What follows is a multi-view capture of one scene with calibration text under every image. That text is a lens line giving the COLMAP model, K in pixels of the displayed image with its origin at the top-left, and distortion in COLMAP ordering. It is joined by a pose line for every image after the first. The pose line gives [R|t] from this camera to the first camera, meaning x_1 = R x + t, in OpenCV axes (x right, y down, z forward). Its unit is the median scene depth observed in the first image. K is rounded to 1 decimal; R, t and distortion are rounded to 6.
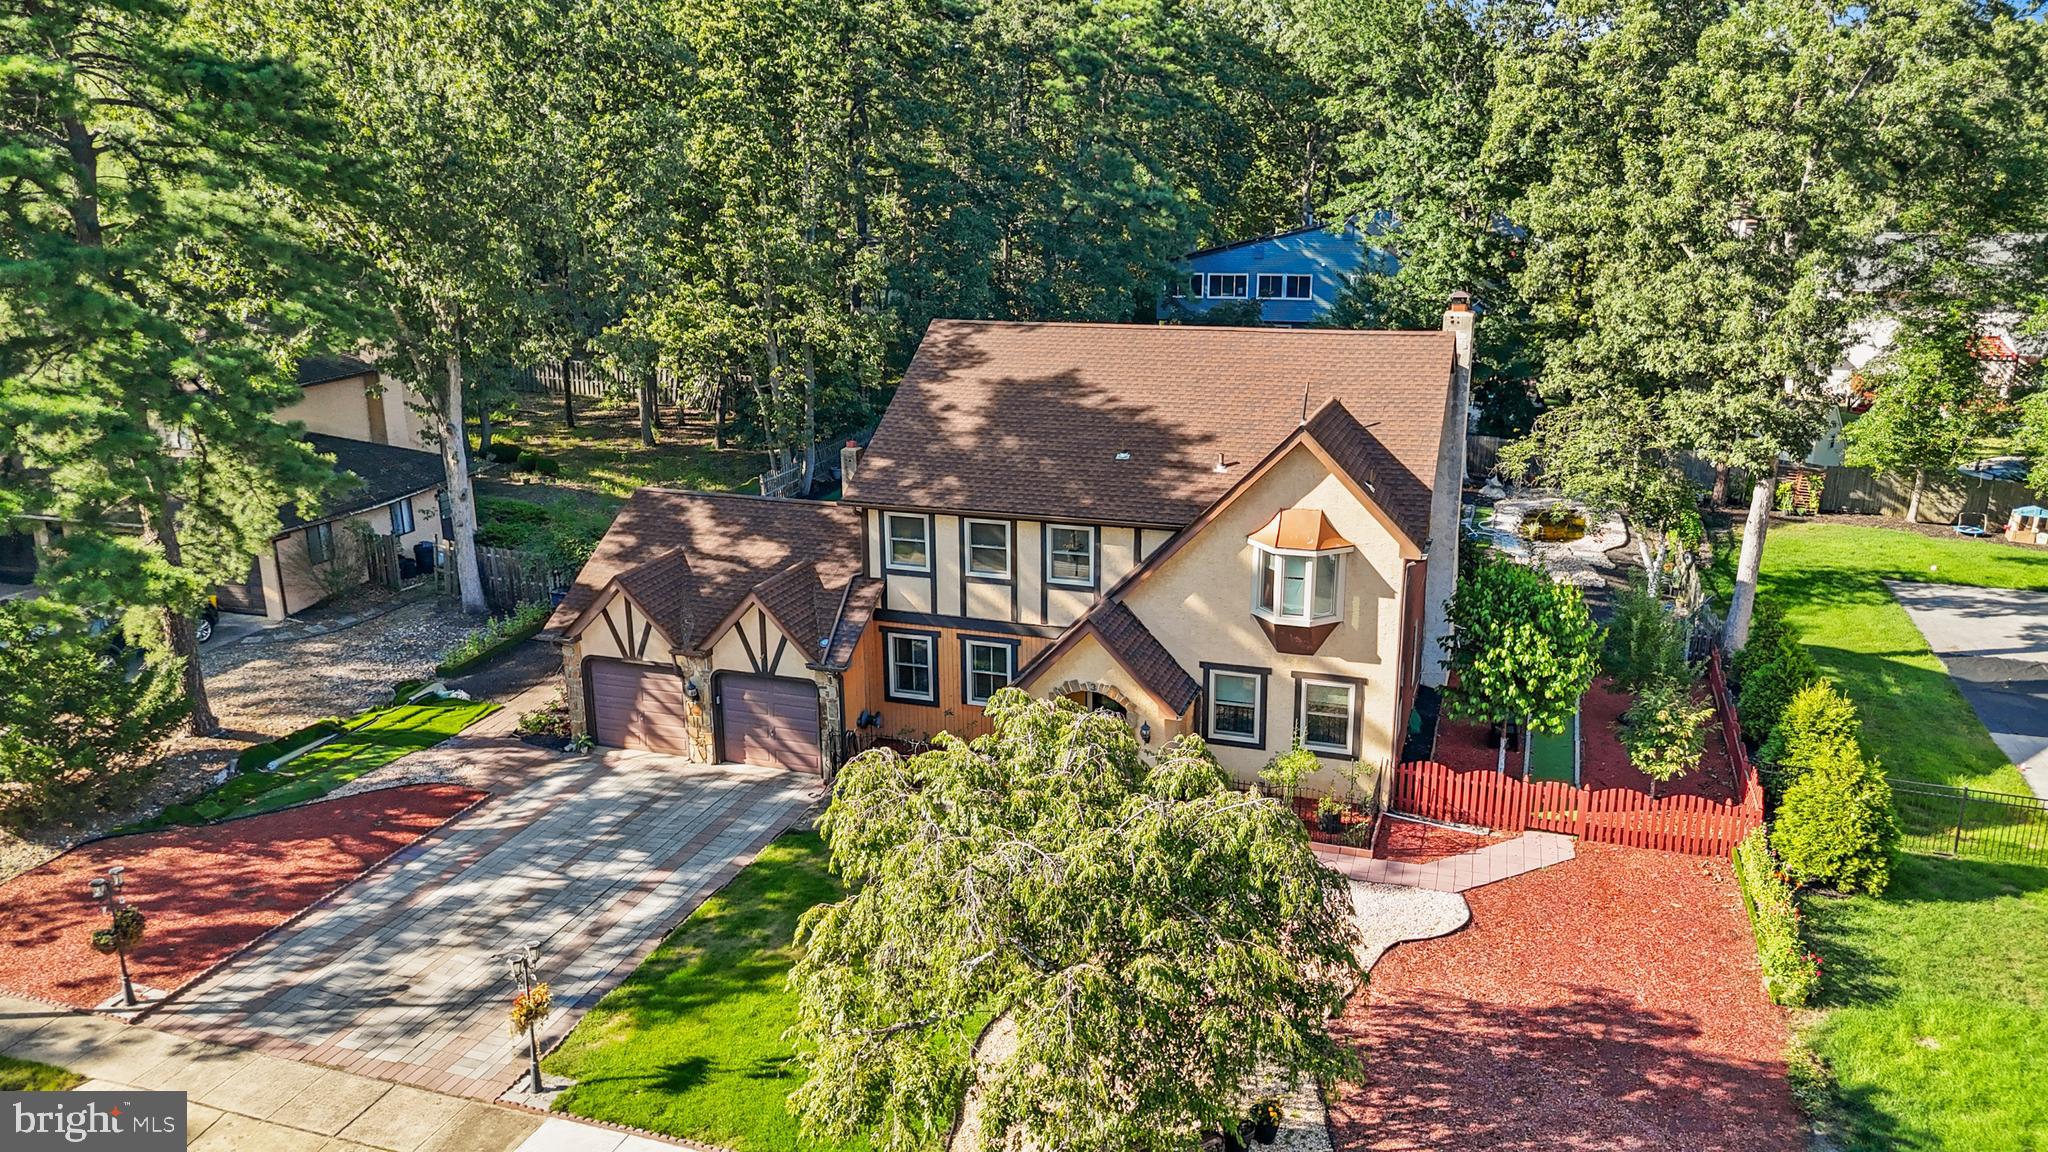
lens RADIAL K [[1530.4, 0, 1028.0], [0, 1530.4, 576.7], [0, 0, 1]] dist [0.048065, -0.017308]
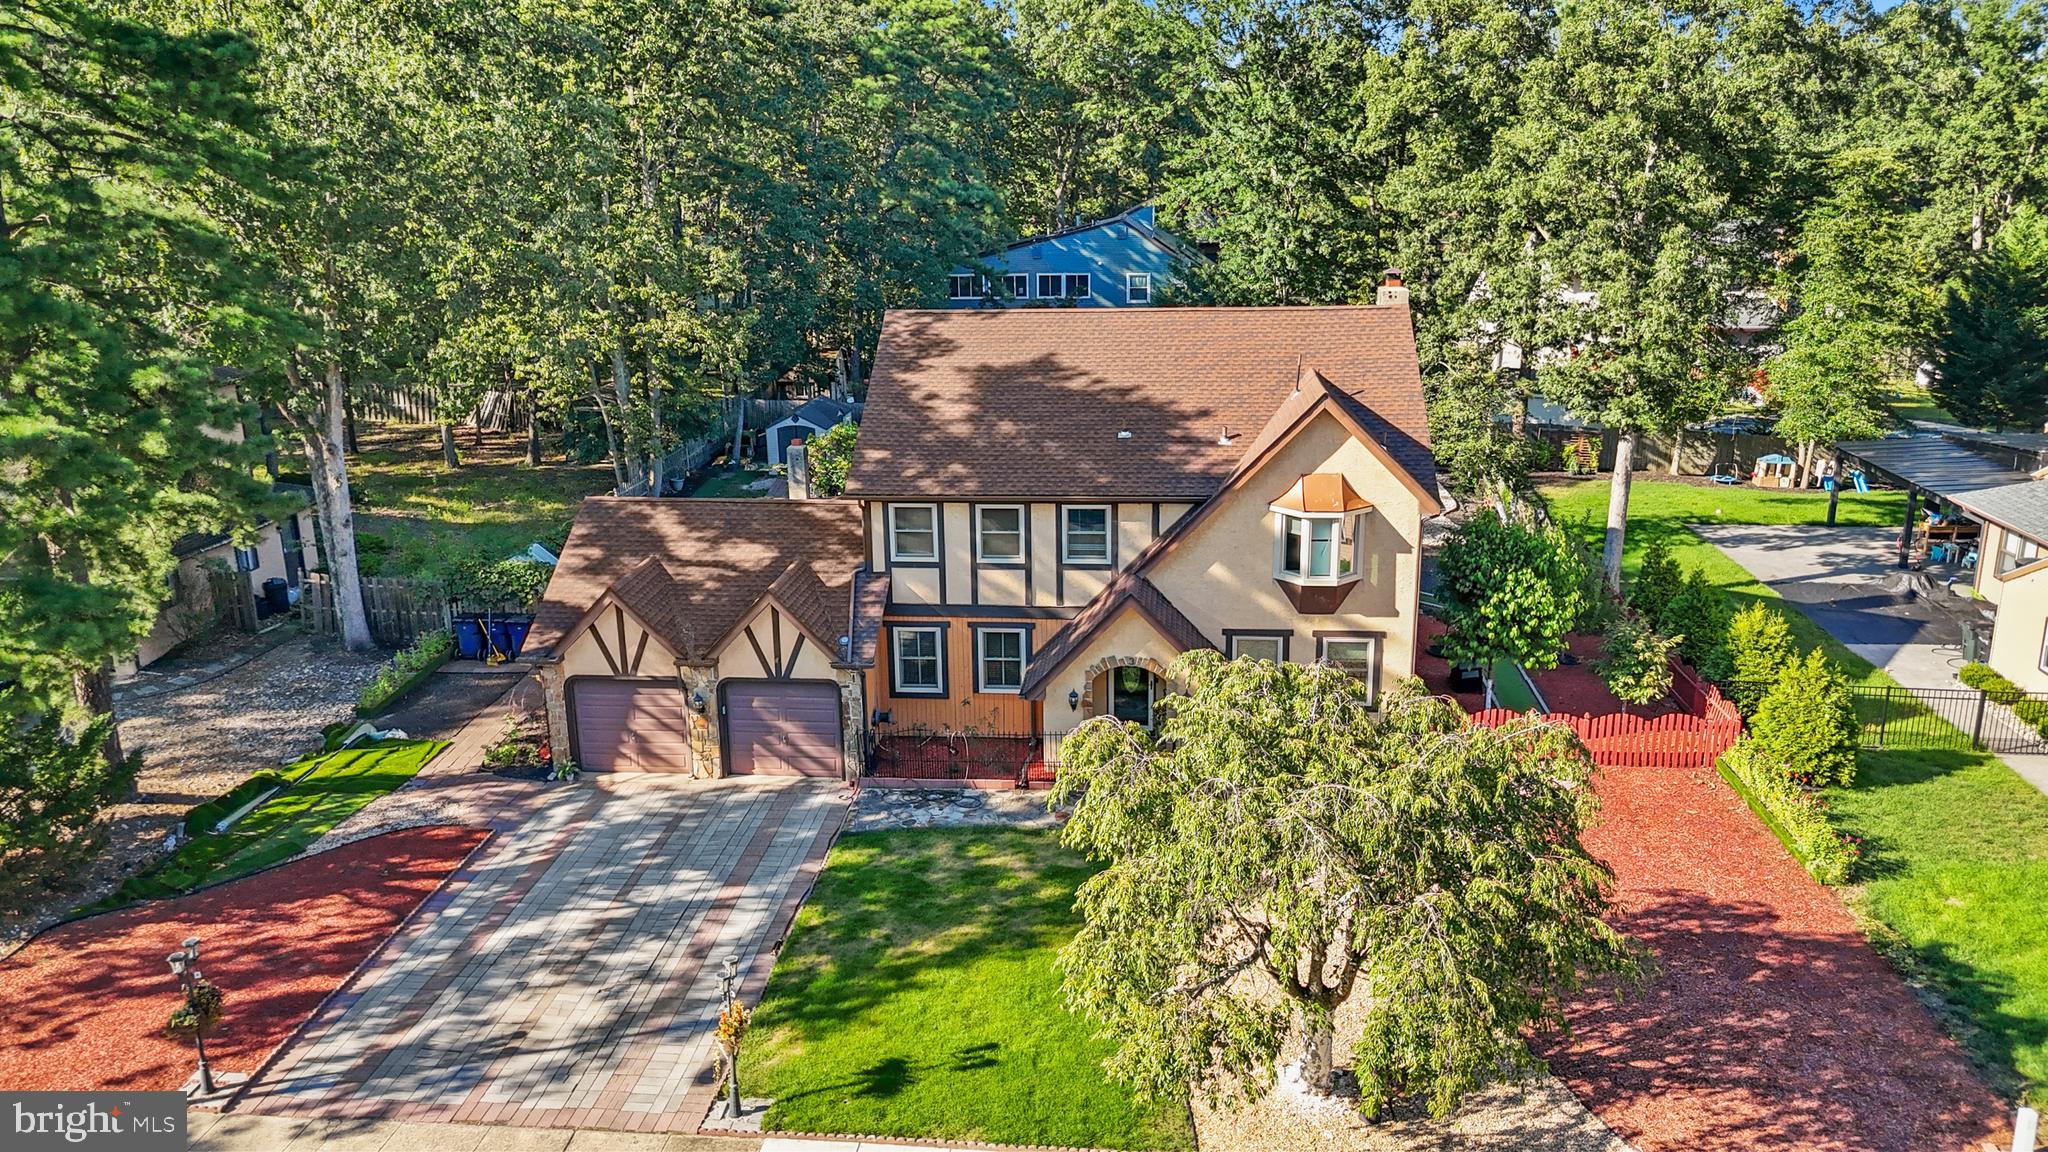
lens RADIAL K [[1530.4, 0, 1033.8], [0, 1530.4, 575.5], [0, 0, 1]] dist [0.048065, -0.017308]
pose [[0.973886, -0.067663, 0.216719, -0.227759], [0.069695, 0.997567, -0.001742, 0.012297], [-0.216073, 0.016801, 0.976233, 0.023265]]
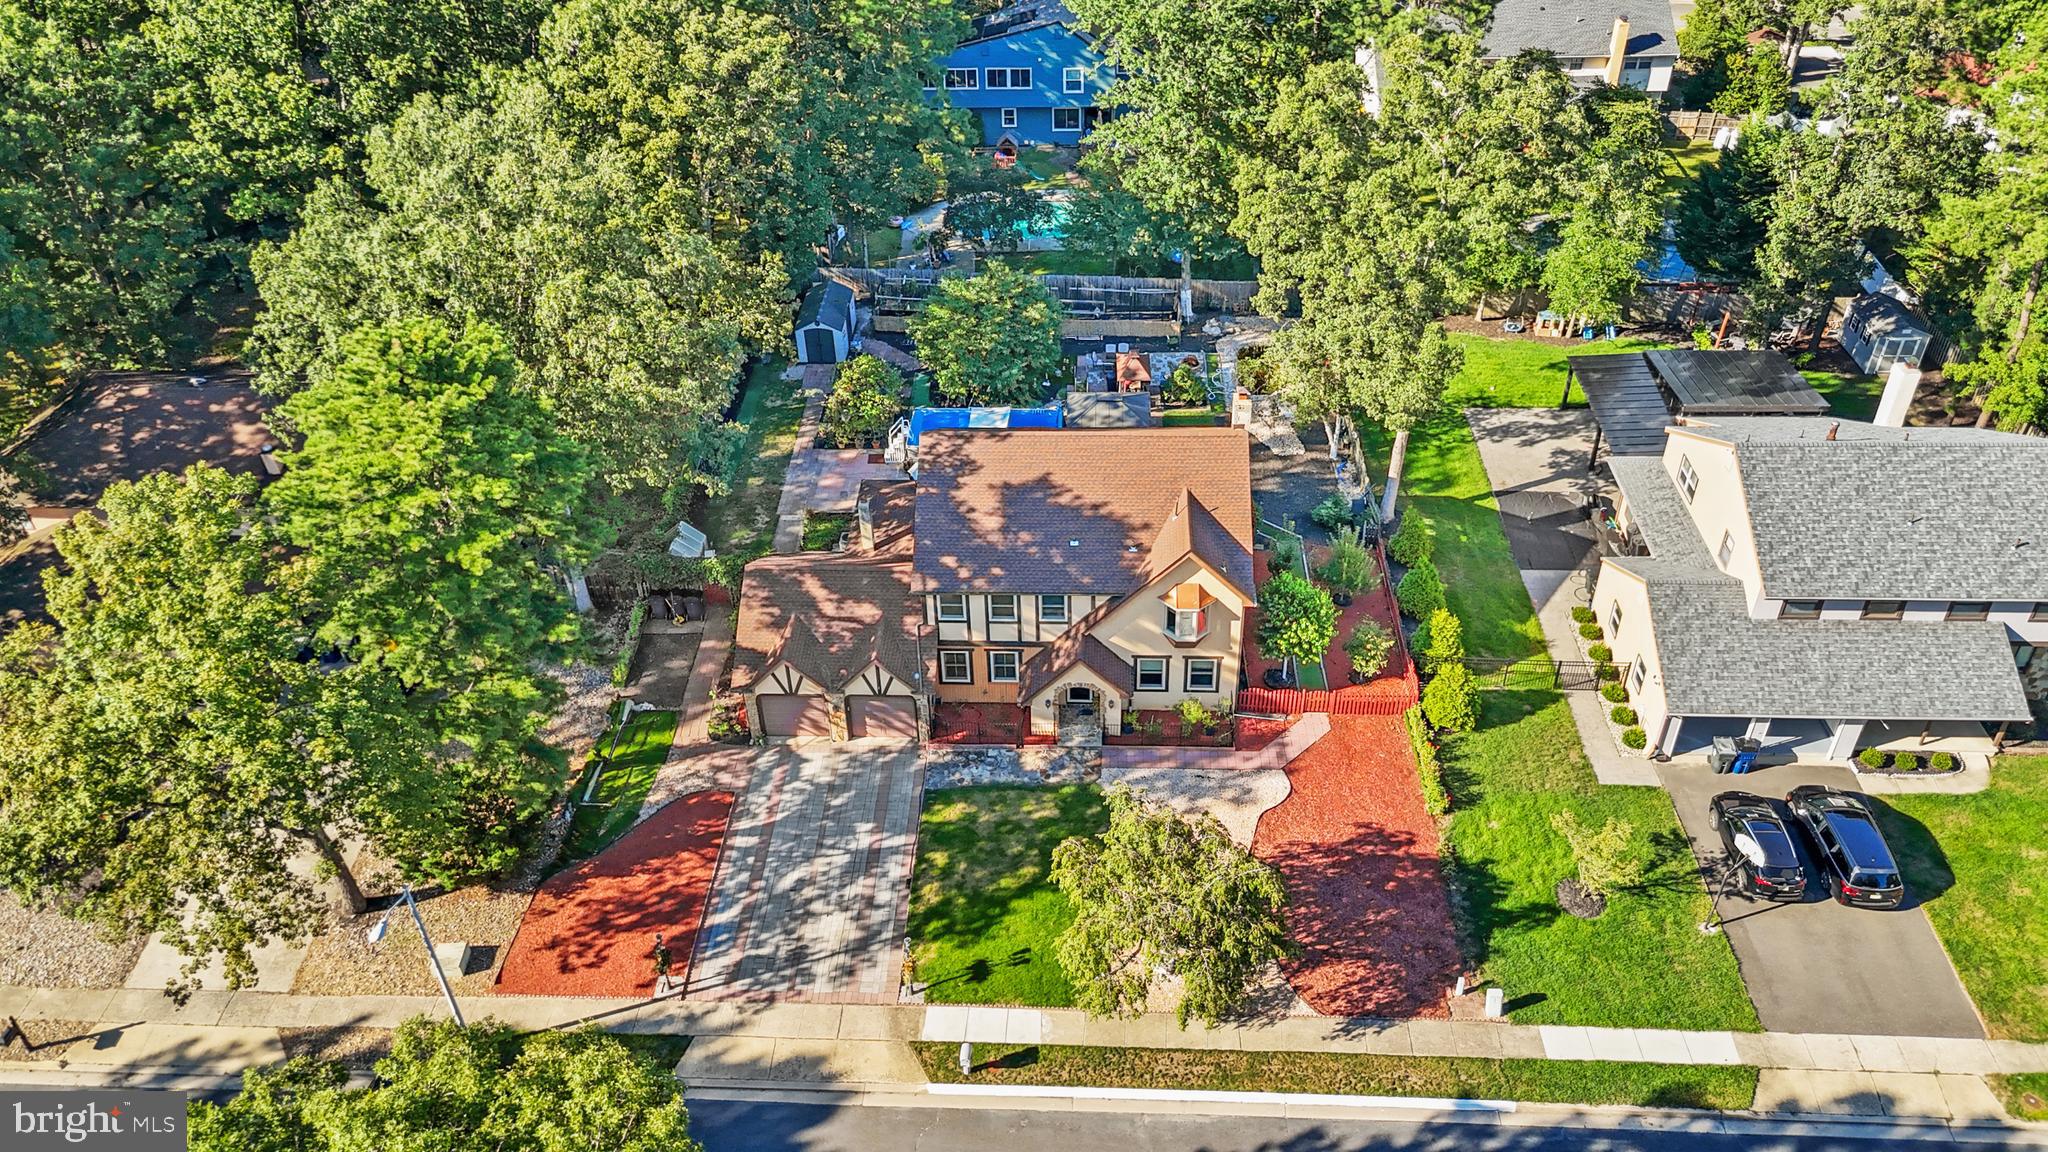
lens RADIAL K [[1530.4, 0, 1023.2], [0, 1530.4, 577.4], [0, 0, 1]] dist [0.048065, -0.017308]
pose [[0.962166, -0.178977, 0.205435, -0.356468], [0.095529, 0.927727, 0.360828, -0.677365], [-0.255168, -0.327552, 0.909725, -0.559407]]
